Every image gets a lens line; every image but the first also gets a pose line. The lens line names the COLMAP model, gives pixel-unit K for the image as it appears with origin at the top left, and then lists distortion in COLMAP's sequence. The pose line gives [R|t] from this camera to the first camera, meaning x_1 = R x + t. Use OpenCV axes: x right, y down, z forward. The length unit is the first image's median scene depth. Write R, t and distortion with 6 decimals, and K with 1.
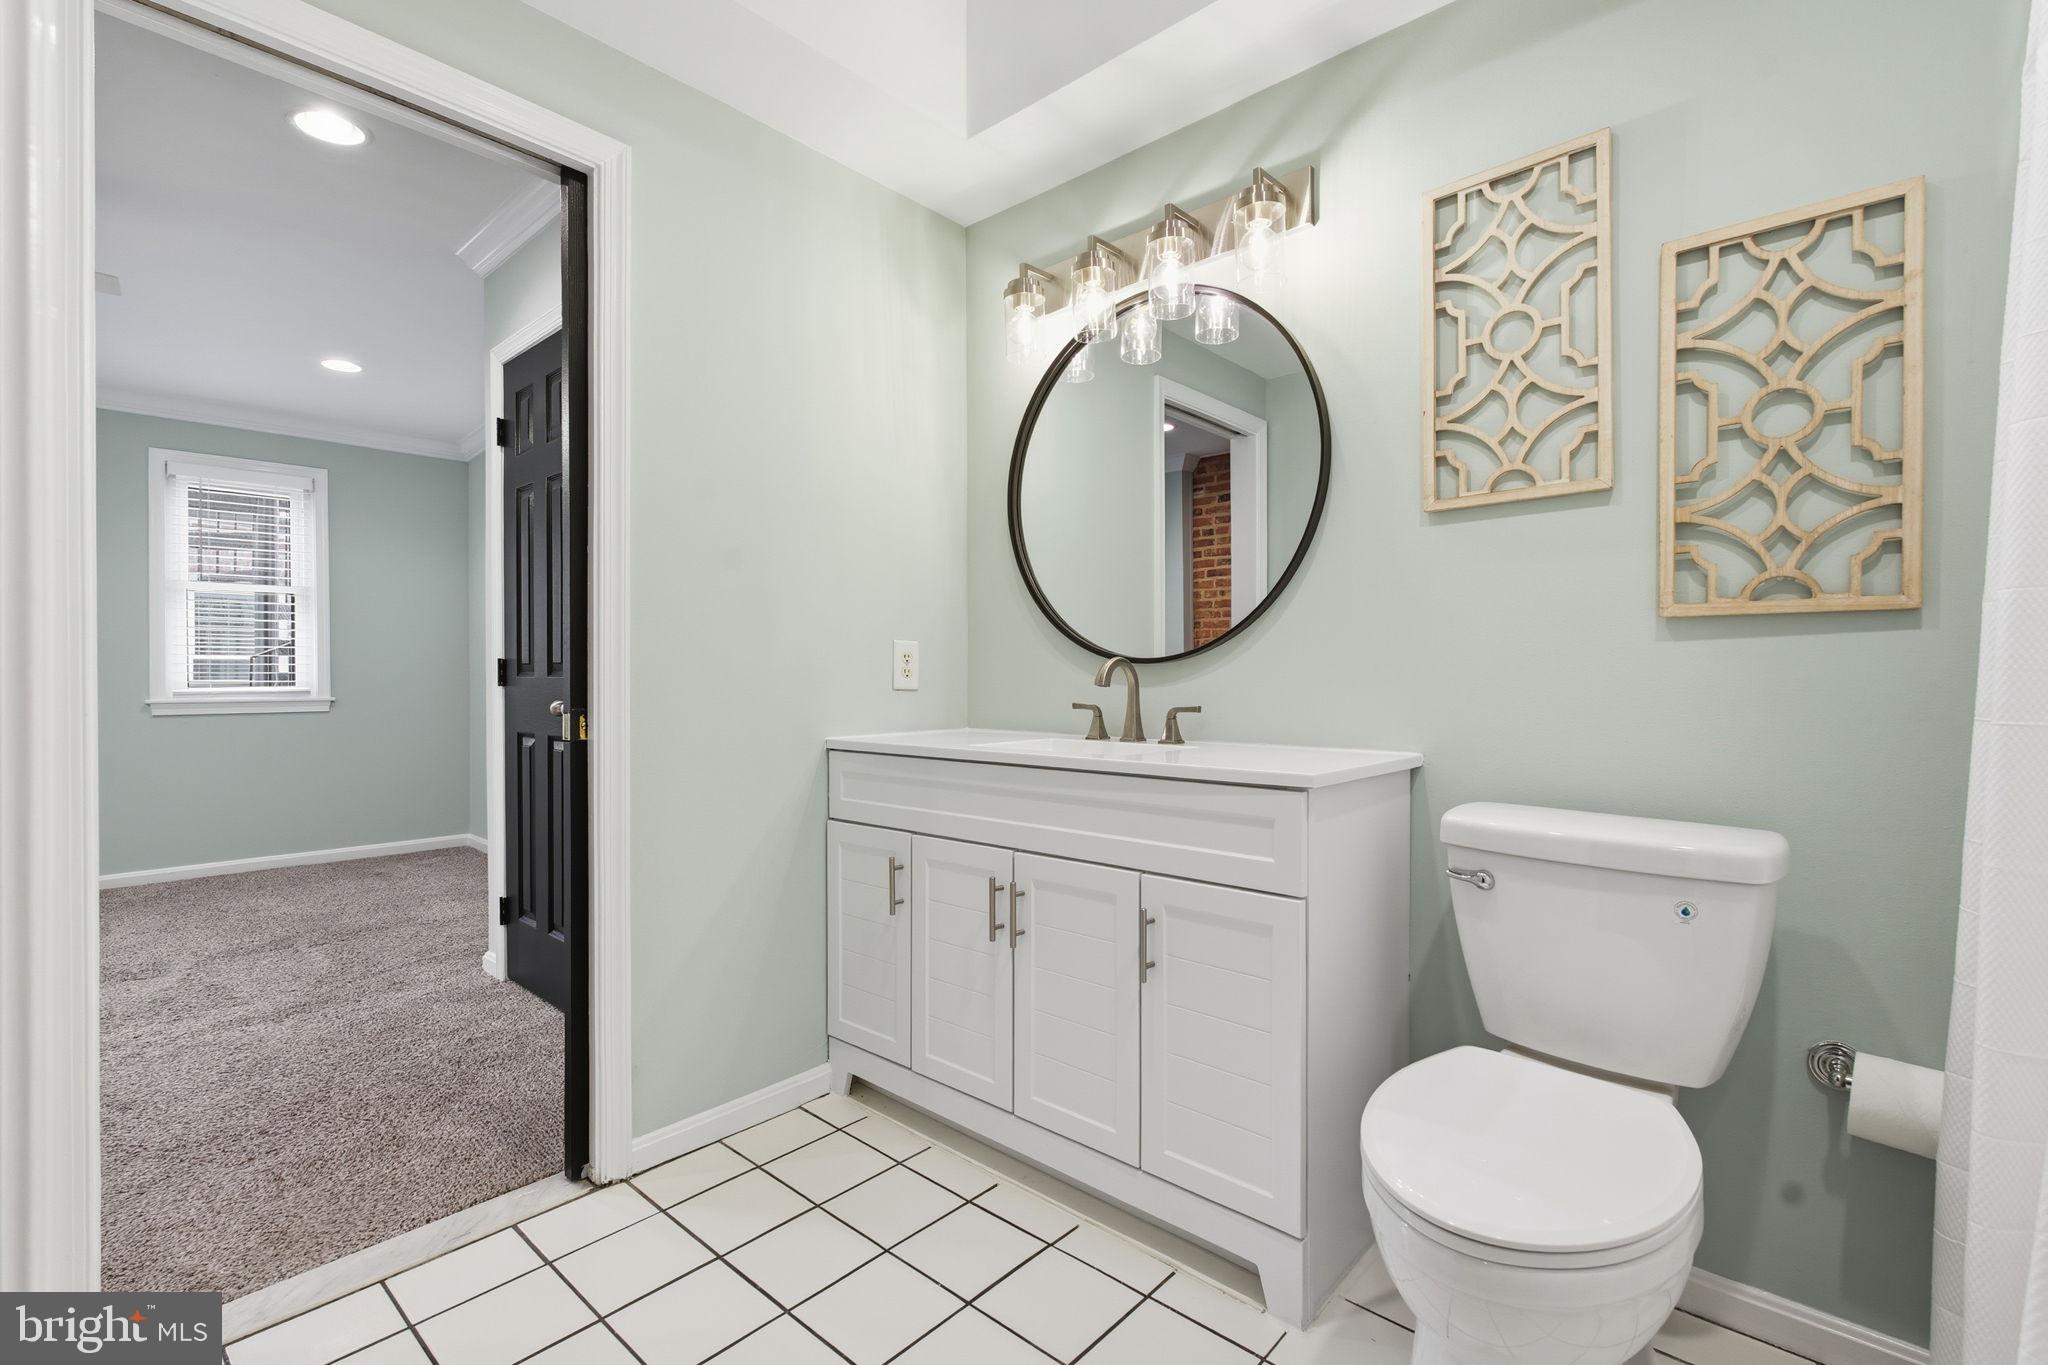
lens RADIAL K [[903.5, 0, 1018.8], [0, 903.5, 691.7], [0, 0, 1]] dist [-0.003827, -0.000611]
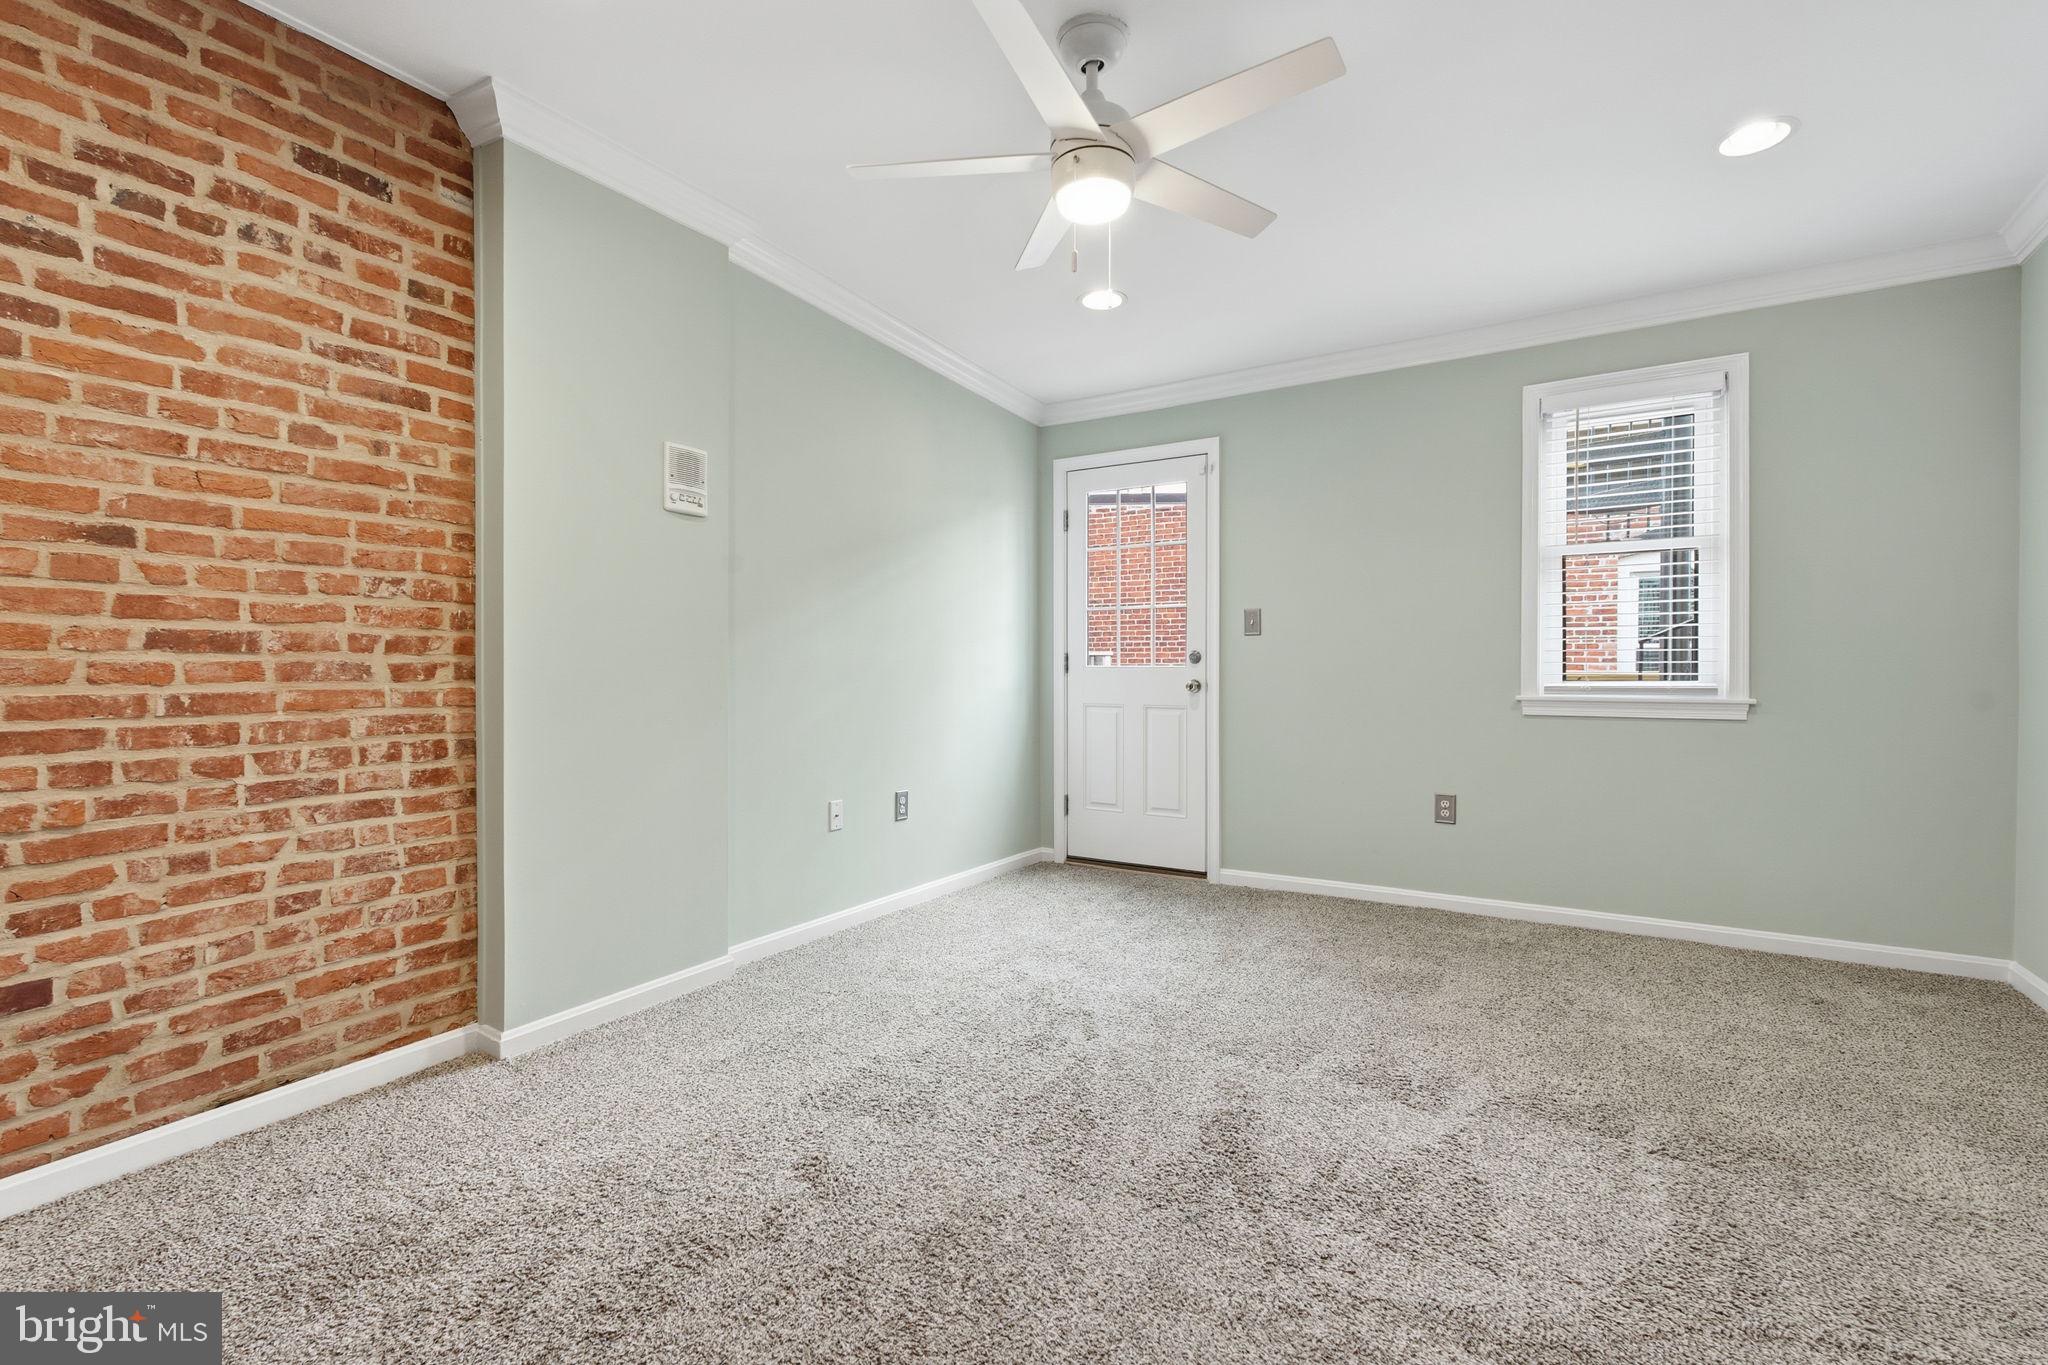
lens RADIAL K [[924.4, 0, 1019.7], [0, 924.4, 672.0], [0, 0, 1]] dist [0.011802, -0.000702]
pose [[0.203919, 0.006061, -0.978969, -0.231523], [-0.012885, 0.999911, 0.003507, -0.009747], [0.978903, 0.011899, 0.203979, 0.379618]]
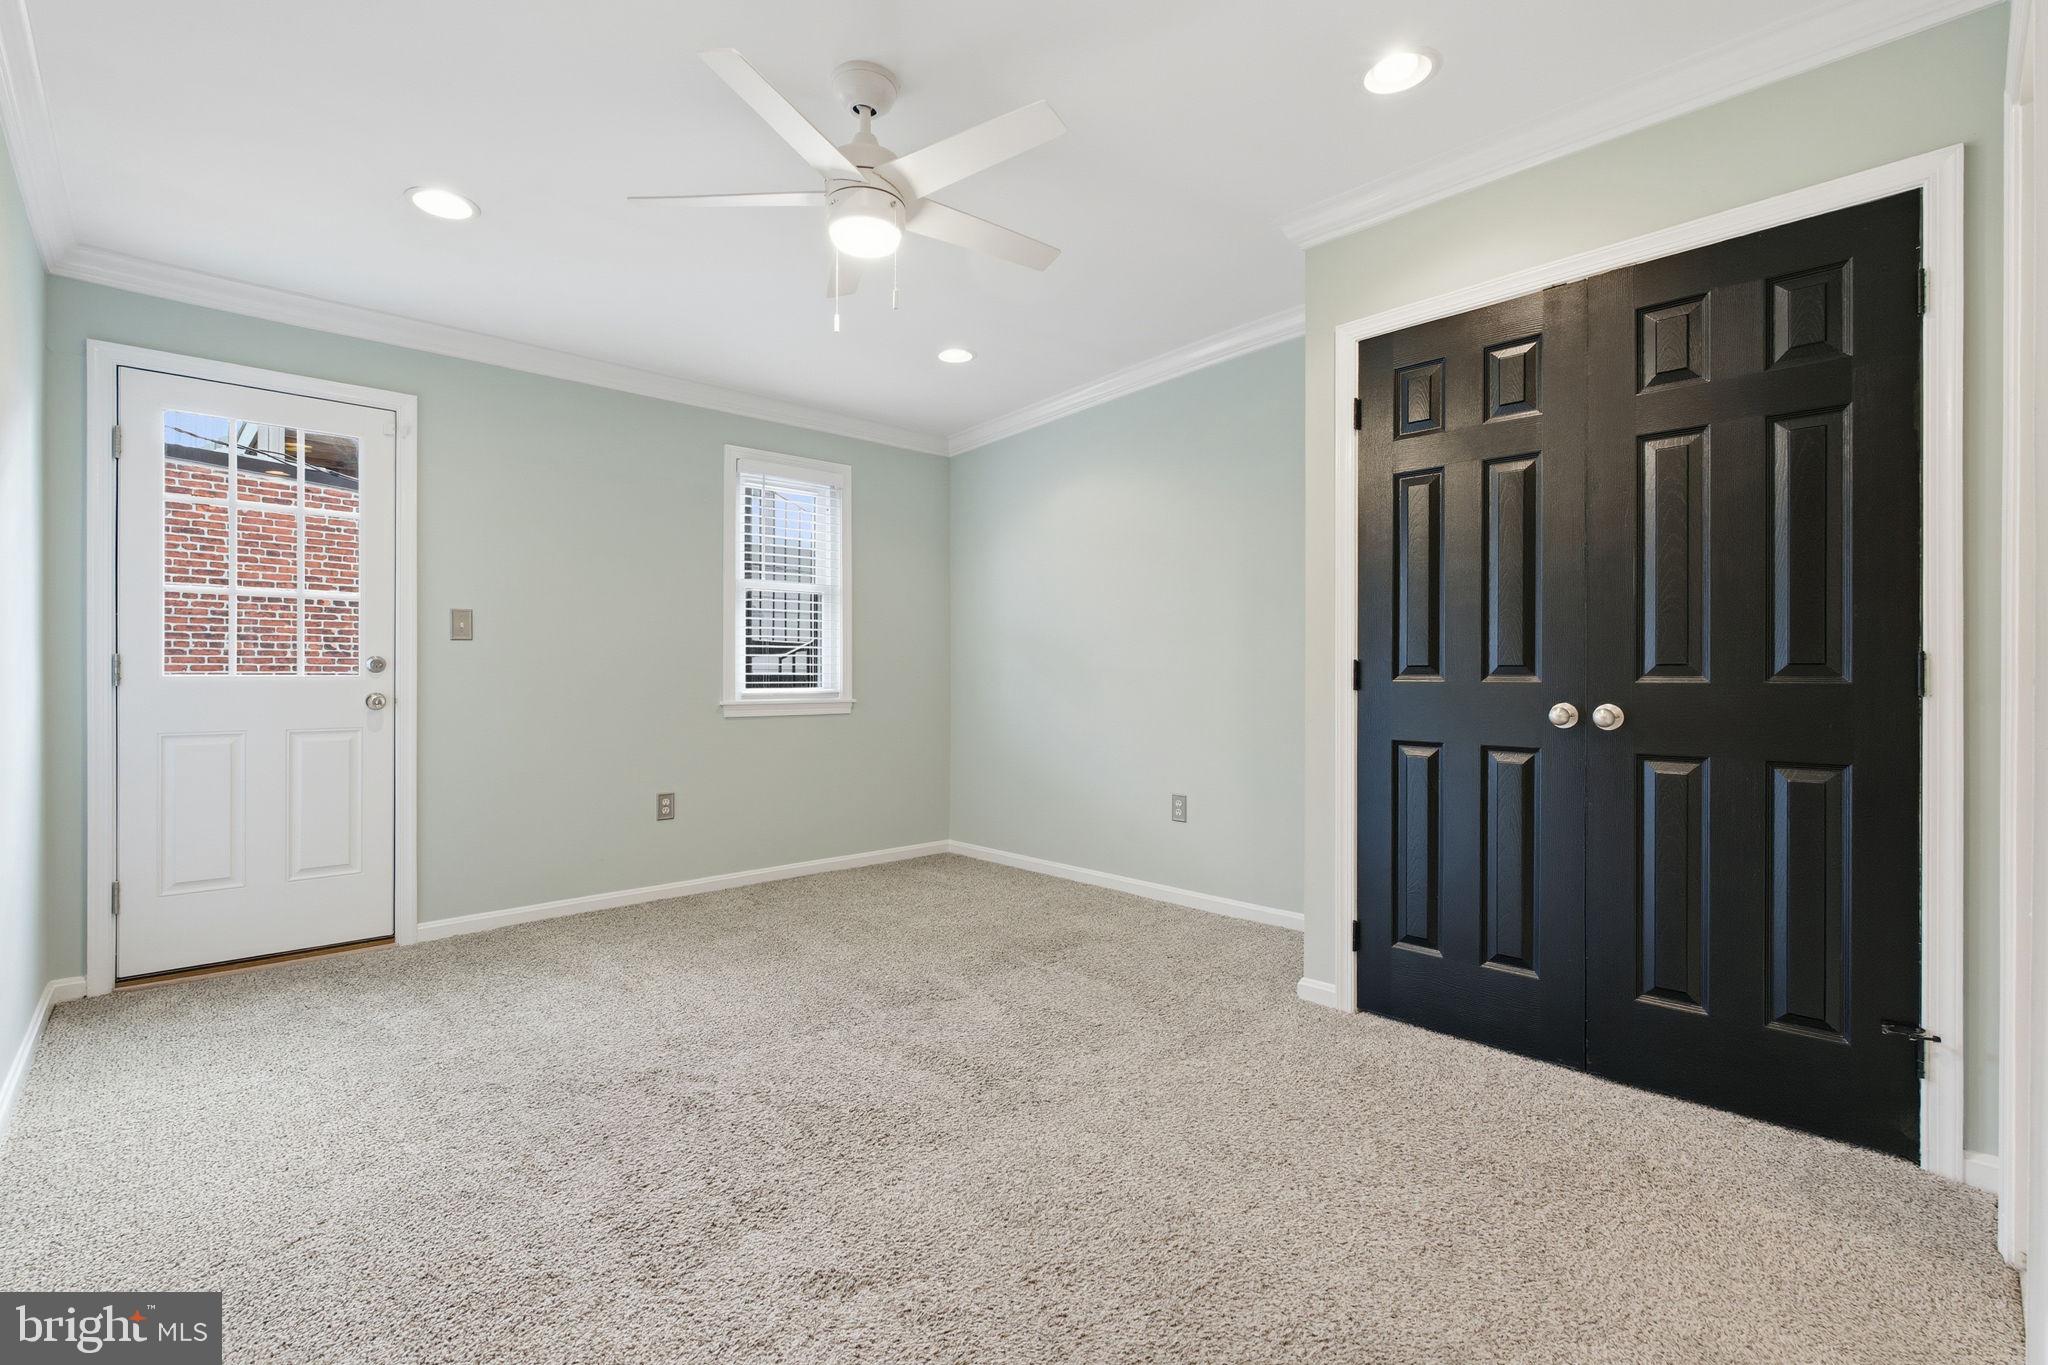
lens RADIAL K [[913.2, 0, 1019.9], [0, 913.2, 671.6], [0, 0, 1]] dist [0.000861, -0.000417]
pose [[0.997897, -0.000151, -0.064813, -0.575303], [-0.001207, 0.999780, -0.020916, -0.003221], [0.064802, 0.020951, 0.997678, 0.030176]]
